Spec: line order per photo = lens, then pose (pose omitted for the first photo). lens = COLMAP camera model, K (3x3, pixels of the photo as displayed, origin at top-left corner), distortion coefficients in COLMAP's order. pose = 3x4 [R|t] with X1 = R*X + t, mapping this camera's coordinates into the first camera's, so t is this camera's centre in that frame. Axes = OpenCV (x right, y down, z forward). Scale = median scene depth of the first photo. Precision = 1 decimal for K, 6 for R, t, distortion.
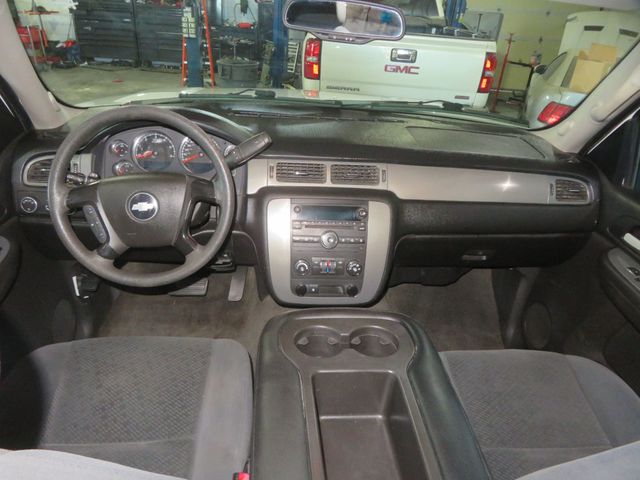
lens RADIAL K [[466.8, 0, 320.0], [0, 466.8, 240.0], [0, 0, 1]] dist [0.001256, 0.003041]
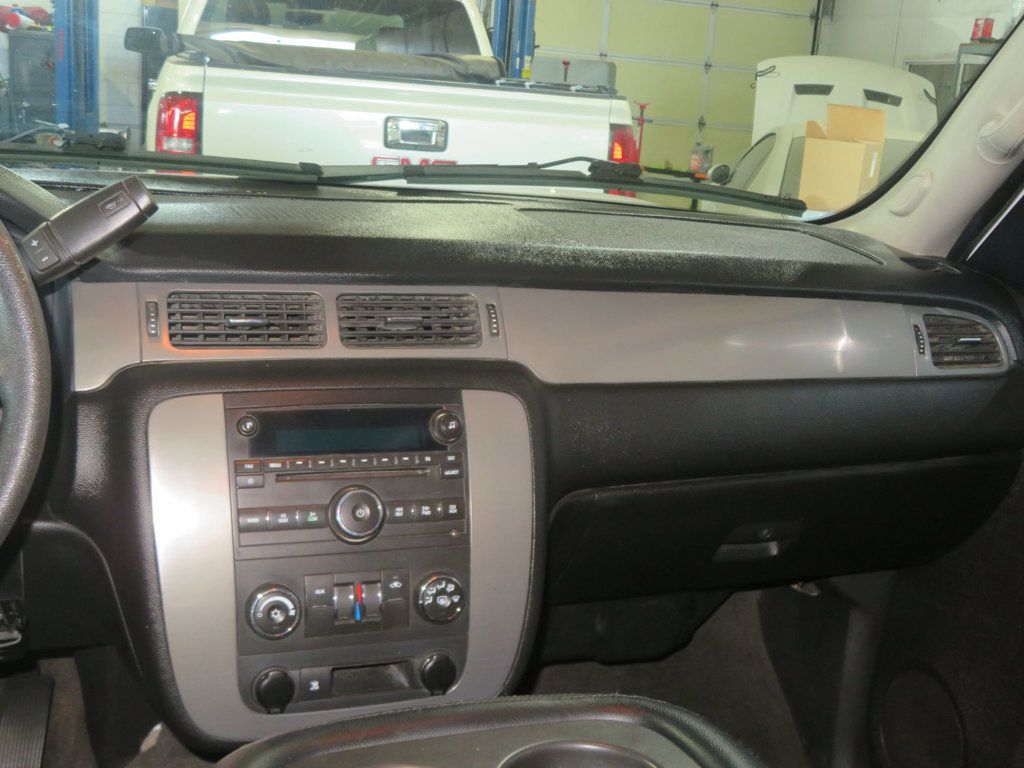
lens RADIAL K [[1206.9, 0, 512.0], [0, 1206.9, 384.0], [0, 0, 1]] dist [0.002792, -0.000829]
pose [[0.962230, -0.063530, 0.264722, -0.086917], [0.118862, 0.972851, -0.198579, 0.085992], [-0.244919, 0.222544, 0.943657, 0.174026]]
